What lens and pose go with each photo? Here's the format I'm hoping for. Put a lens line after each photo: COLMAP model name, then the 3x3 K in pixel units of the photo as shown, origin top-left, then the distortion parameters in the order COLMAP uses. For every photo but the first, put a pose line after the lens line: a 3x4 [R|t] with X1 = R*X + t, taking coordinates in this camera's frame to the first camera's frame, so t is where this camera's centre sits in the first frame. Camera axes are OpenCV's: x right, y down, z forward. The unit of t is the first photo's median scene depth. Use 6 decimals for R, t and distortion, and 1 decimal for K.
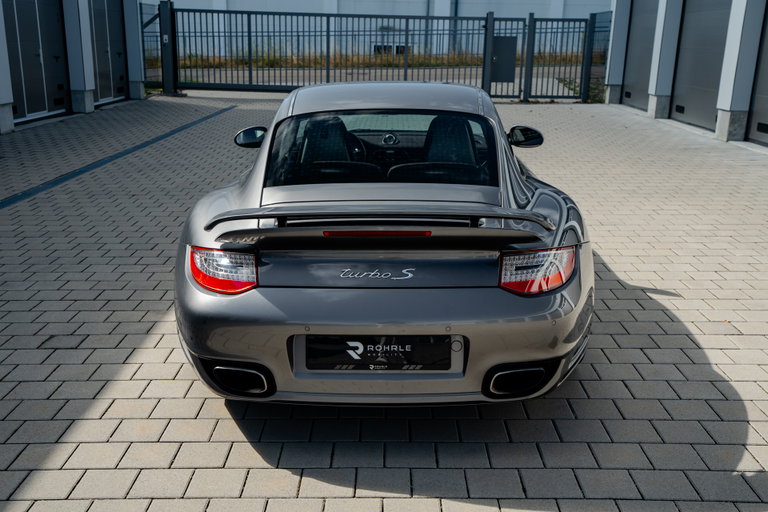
lens RADIAL K [[811.8, 0, 384.0], [0, 811.8, 256.0], [0, 0, 1]] dist [0.068616, 0.006267]
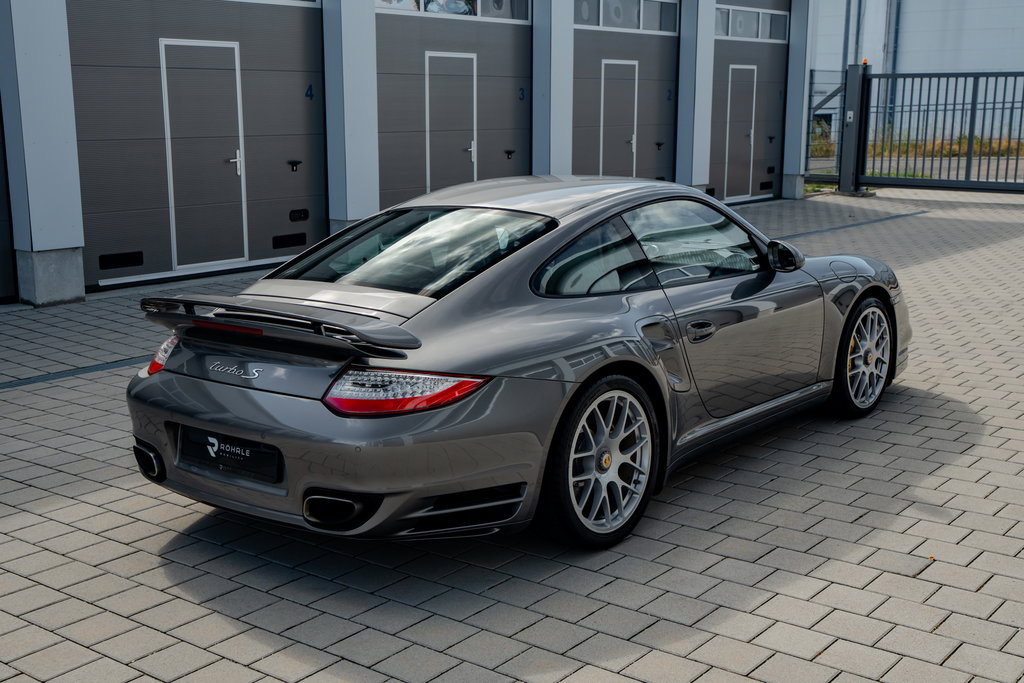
lens RADIAL K [[1197.2, 0, 512.0], [0, 1197.2, 341.5], [0, 0, 1]] dist [0.051576, 0.050873]
pose [[0.791283, 0.104379, -0.602475, 0.166920], [-0.147827, 0.988749, -0.022852, -0.004120], [0.593311, 0.107145, 0.797811, 0.010041]]
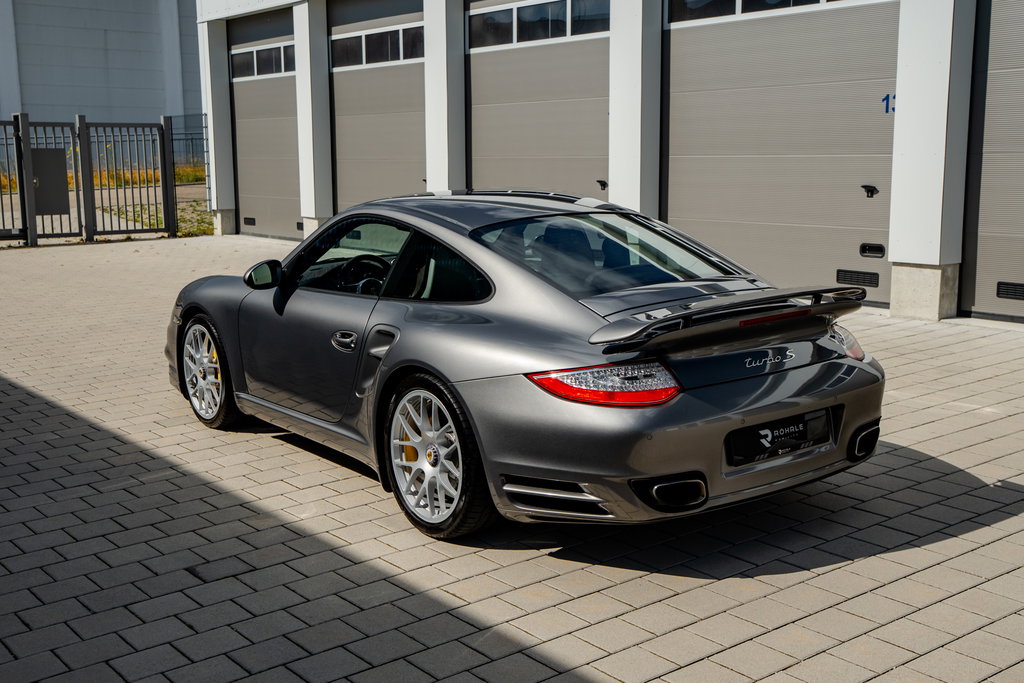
lens RADIAL K [[1197.2, 0, 512.0], [0, 1197.2, 341.5], [0, 0, 1]] dist [0.051576, 0.050873]
pose [[0.783057, -0.123769, 0.609511, -0.178273], [0.186344, 0.981667, -0.040061, 0.000113], [-0.593379, 0.144949, 0.791765, 0.000701]]
